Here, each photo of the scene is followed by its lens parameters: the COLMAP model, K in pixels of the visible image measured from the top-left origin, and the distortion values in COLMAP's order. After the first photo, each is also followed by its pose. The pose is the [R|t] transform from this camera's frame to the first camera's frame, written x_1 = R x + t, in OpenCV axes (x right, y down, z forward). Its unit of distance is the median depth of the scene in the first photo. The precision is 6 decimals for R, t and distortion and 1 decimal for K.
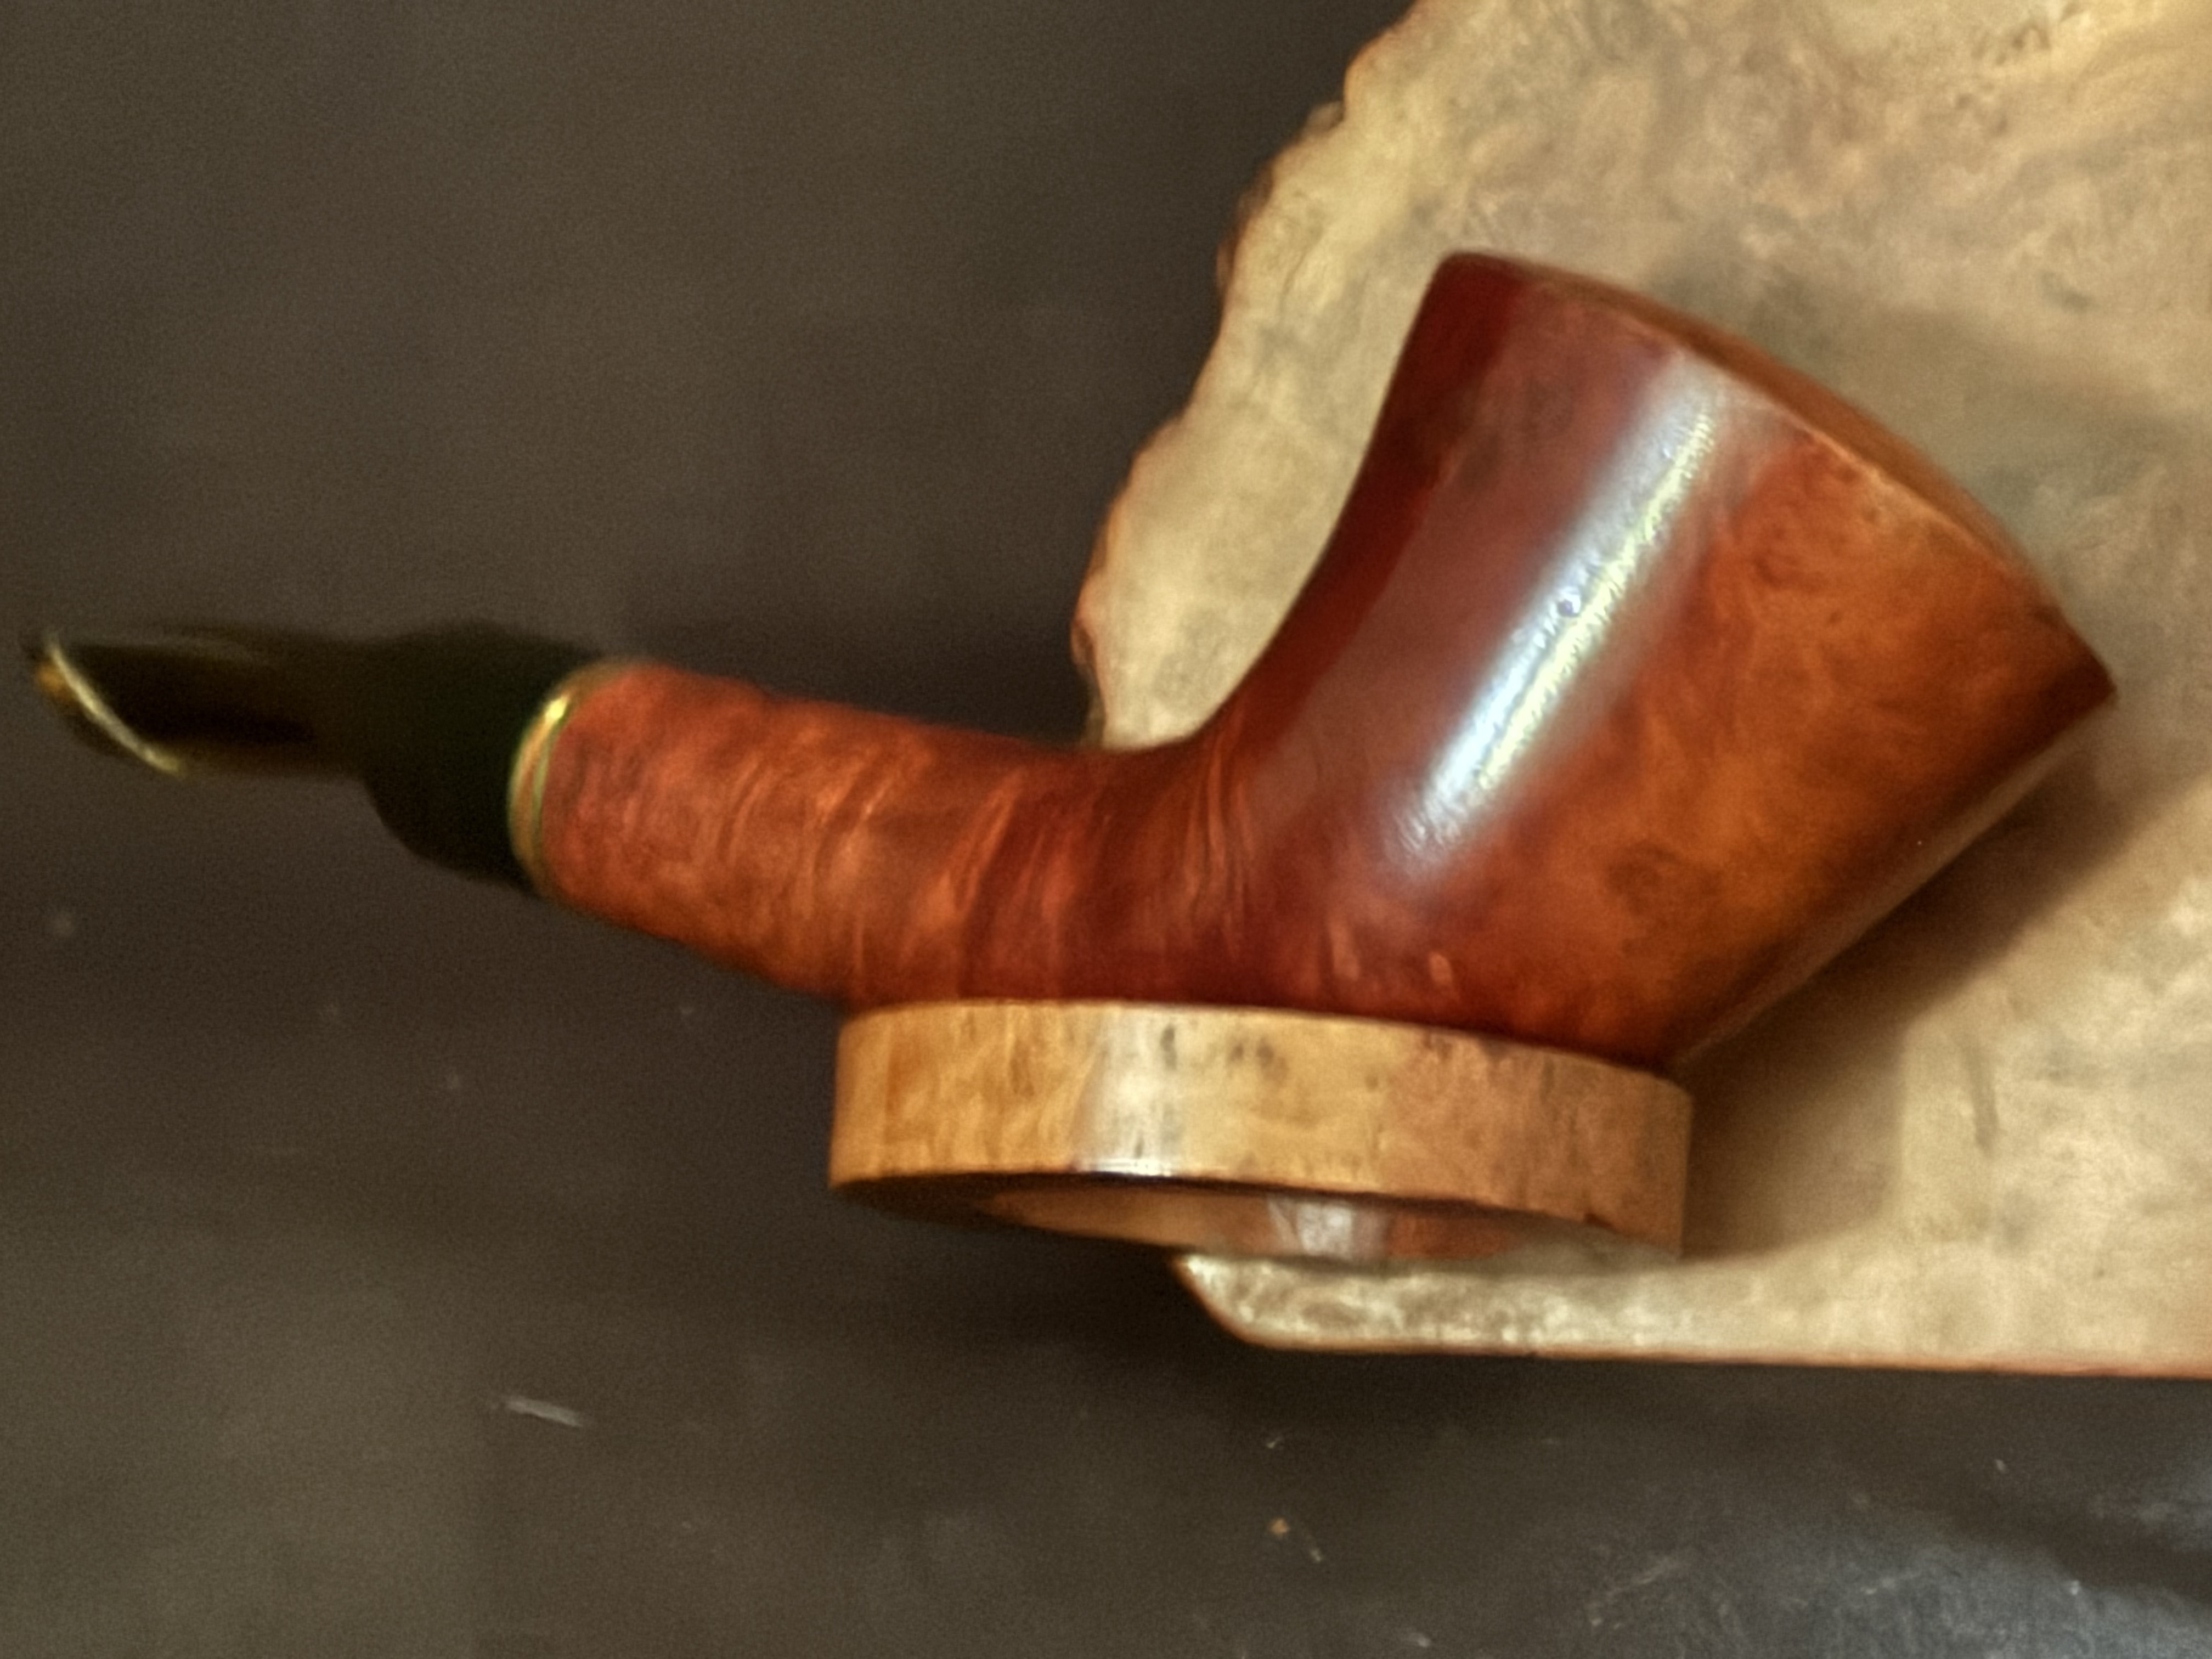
lens RADIAL K [[7486.3, 0, 1106.0], [0, 7486.3, 829.5], [0, 0, 1]] dist [0.089409, -0.699547]
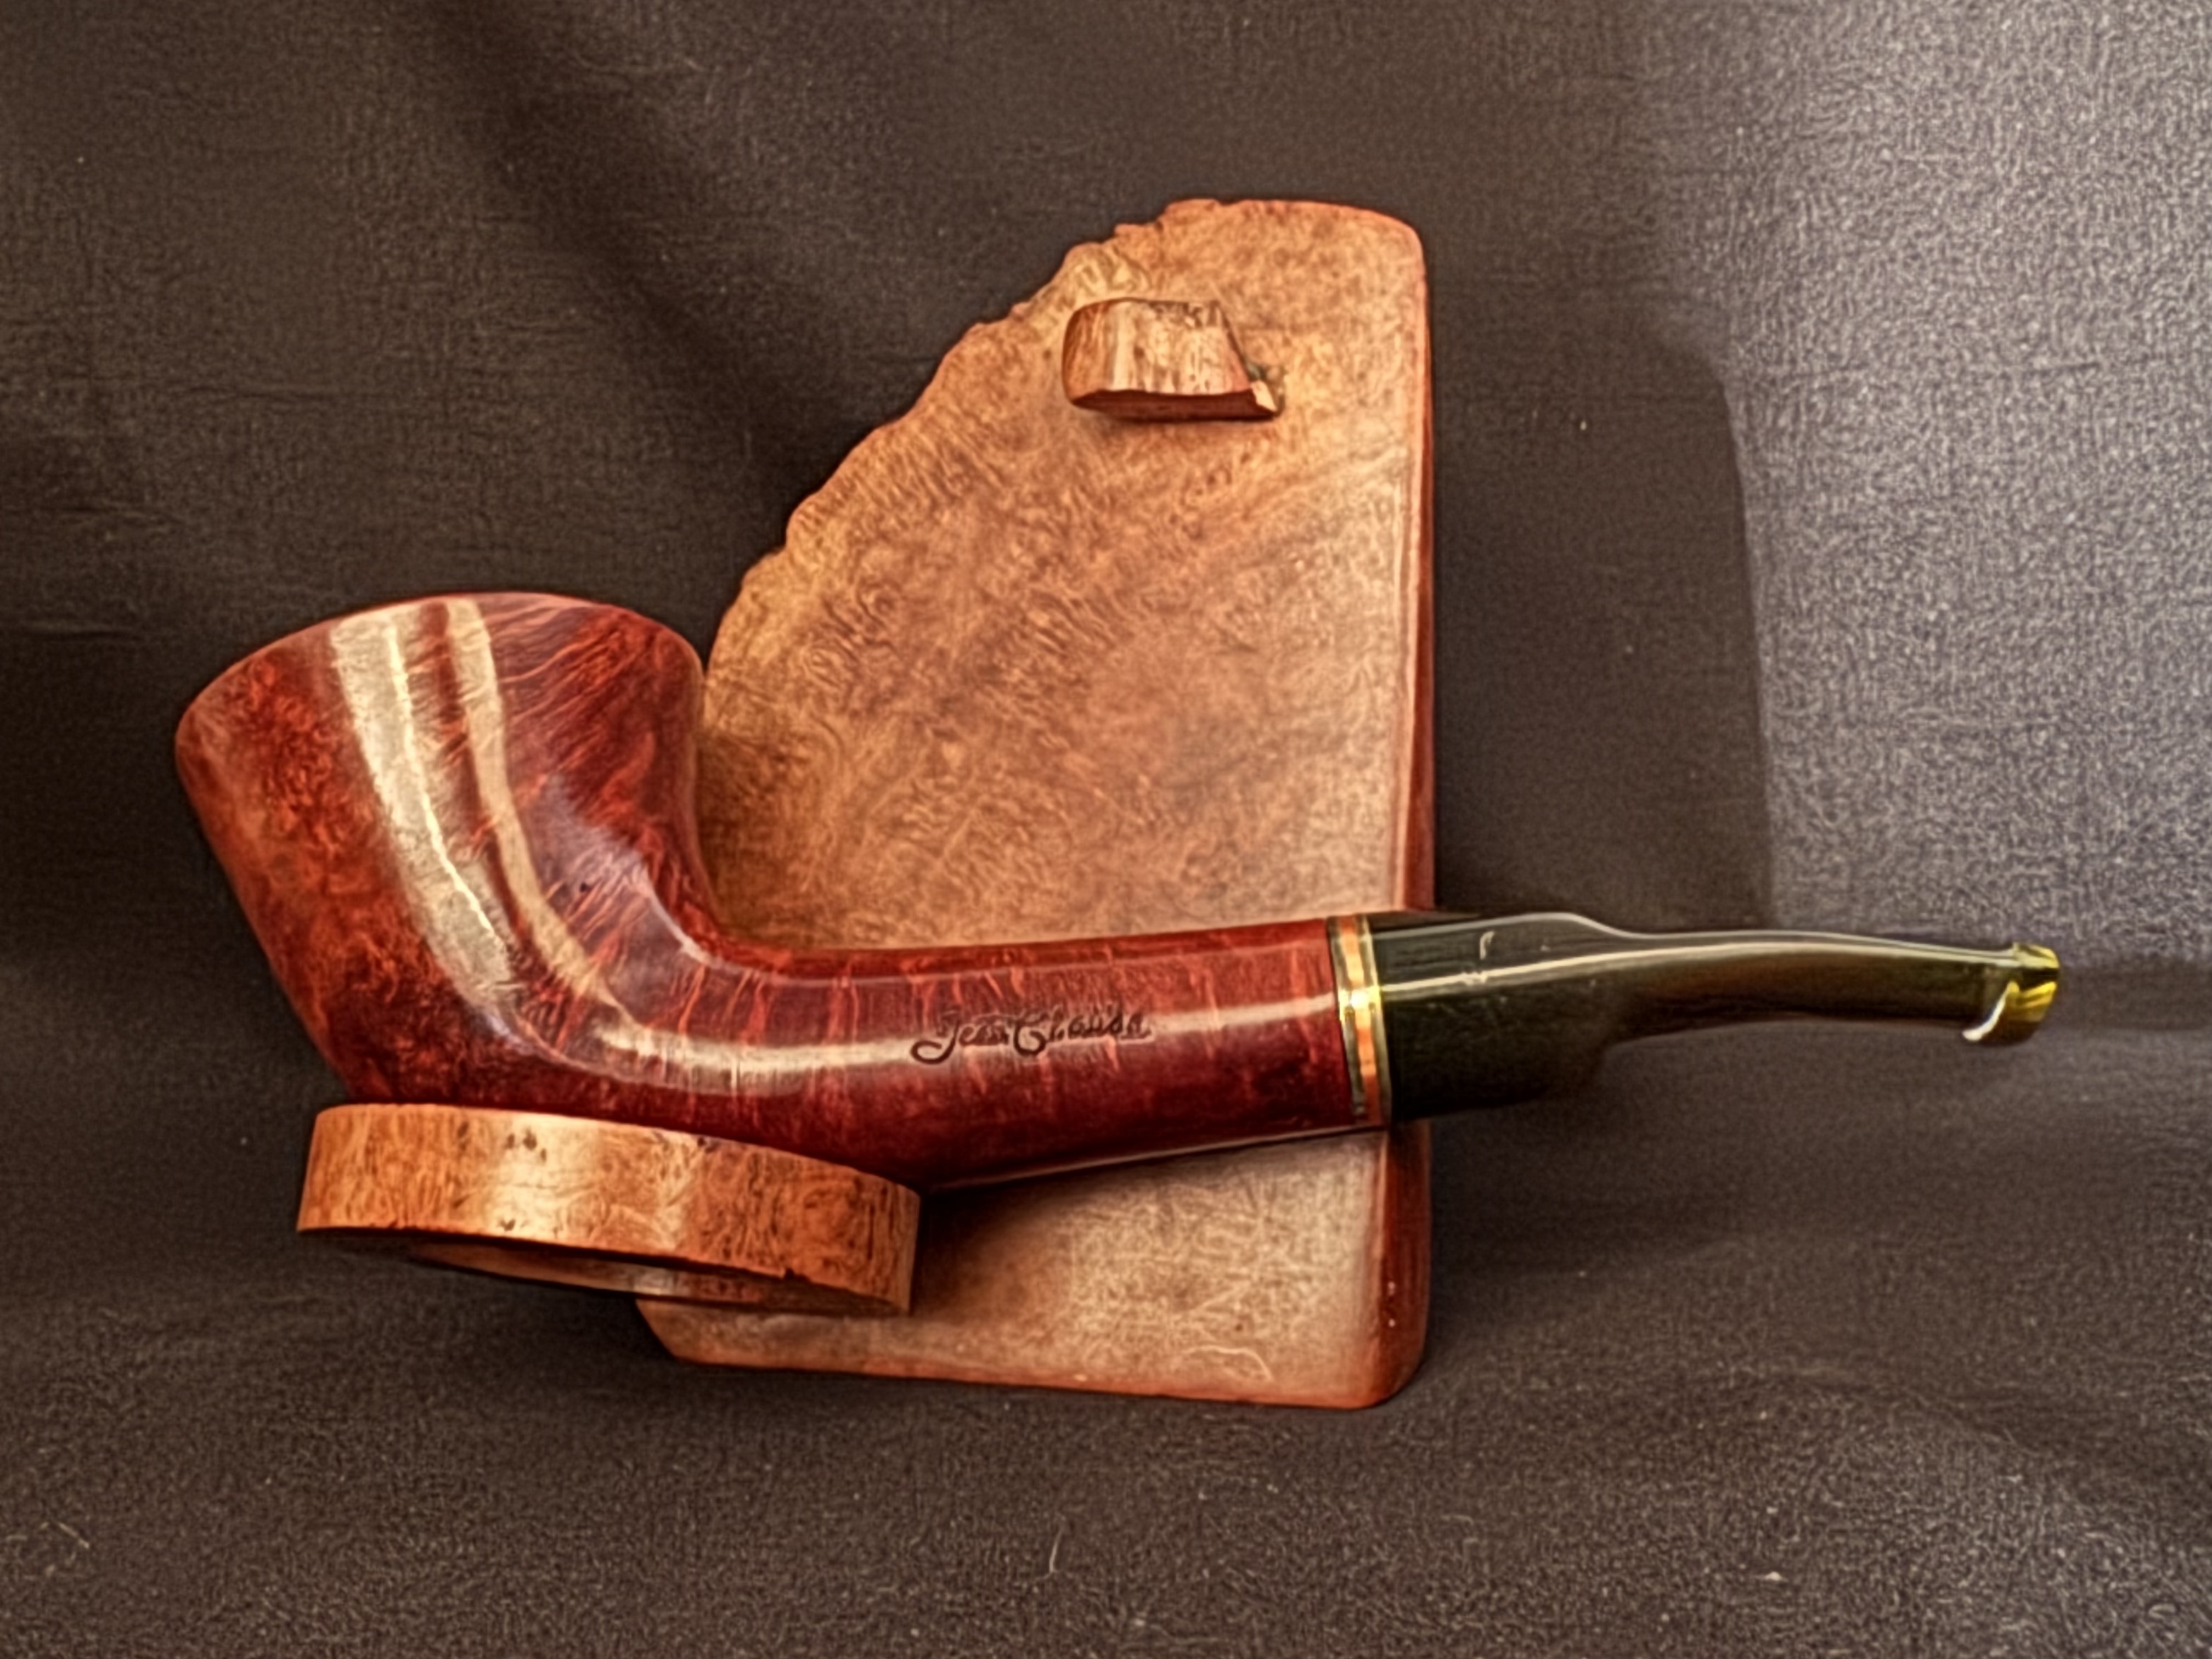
lens RADIAL K [[2732.1, 0, 948.4], [0, 2732.1, 835.4], [0, 0, 1]] dist [0.013208, 0.046694]
pose [[0.990124, 0.004710, -0.140117, 0.146557], [-0.020278, 0.993737, -0.109887, 0.024734], [0.138722, 0.111643, 0.984018, 0.473203]]
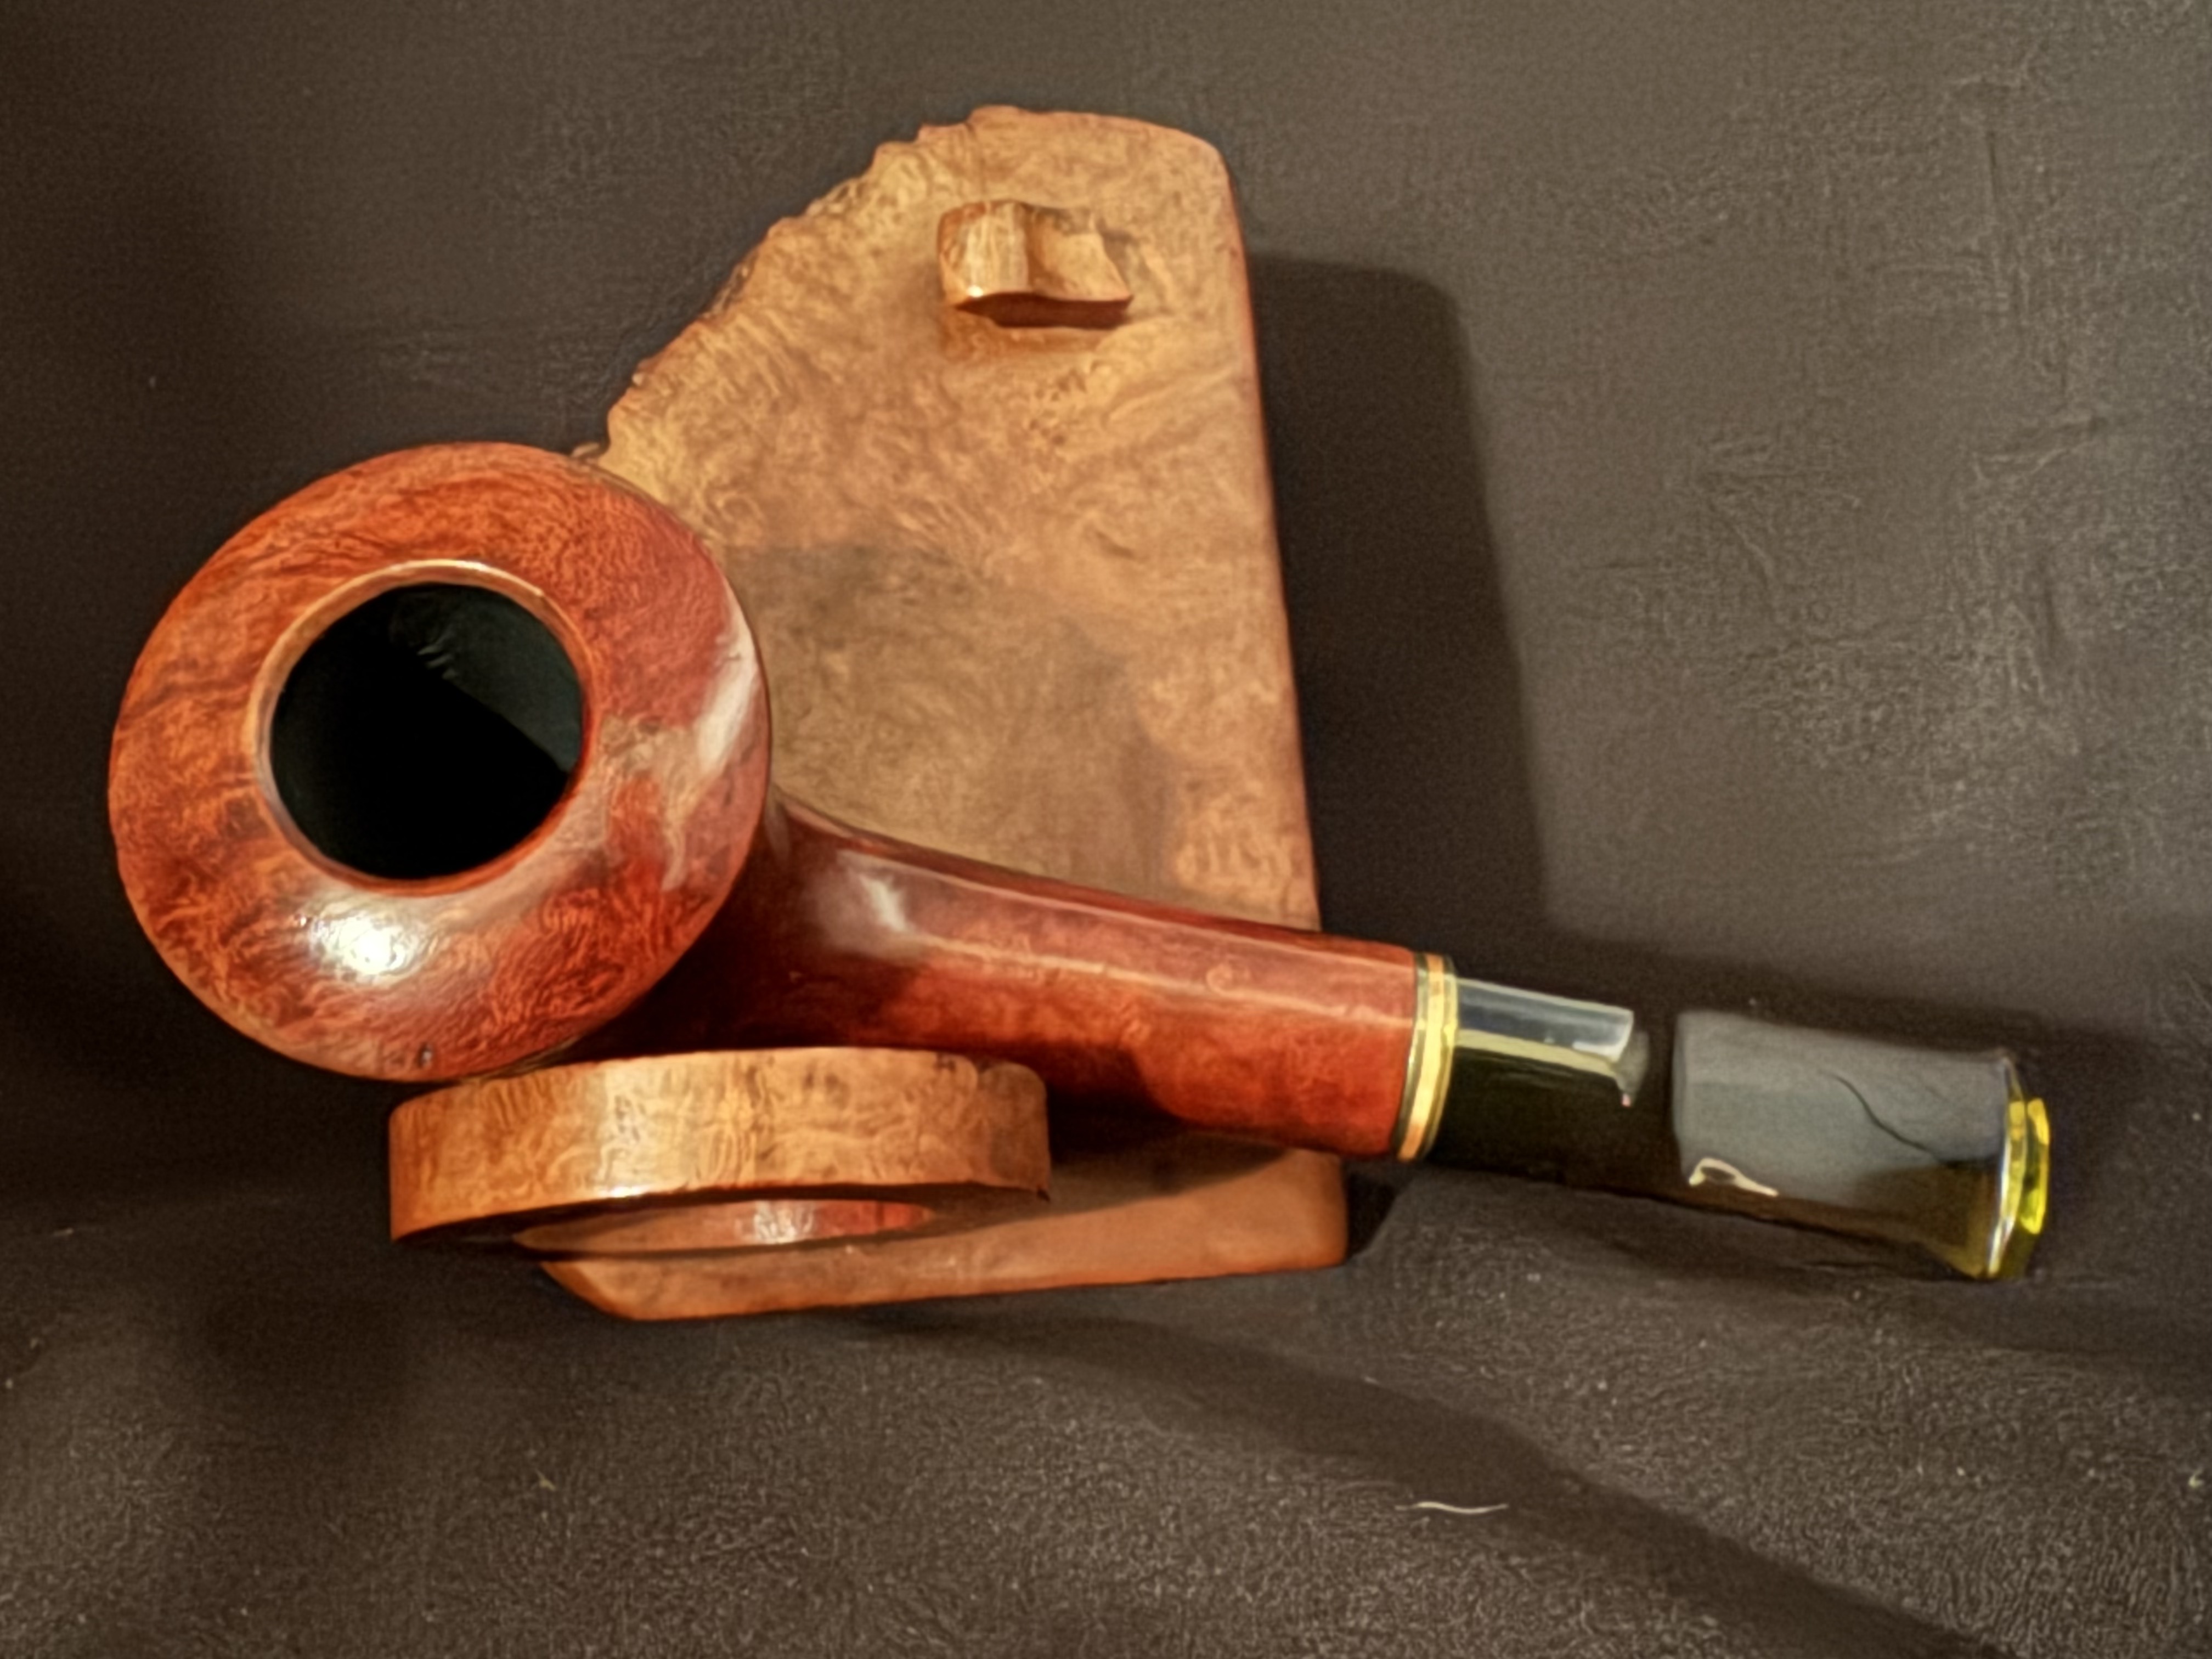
lens RADIAL K [[2772.0, 0, 869.1], [0, 2772.0, 831.7], [0, 0, 1]] dist [0.009531, 0.011344]
pose [[0.922503, -0.048073, 0.382984, -0.131181], [0.081698, 0.994052, -0.072012, 0.020330], [-0.377244, 0.097721, 0.920944, 0.515063]]
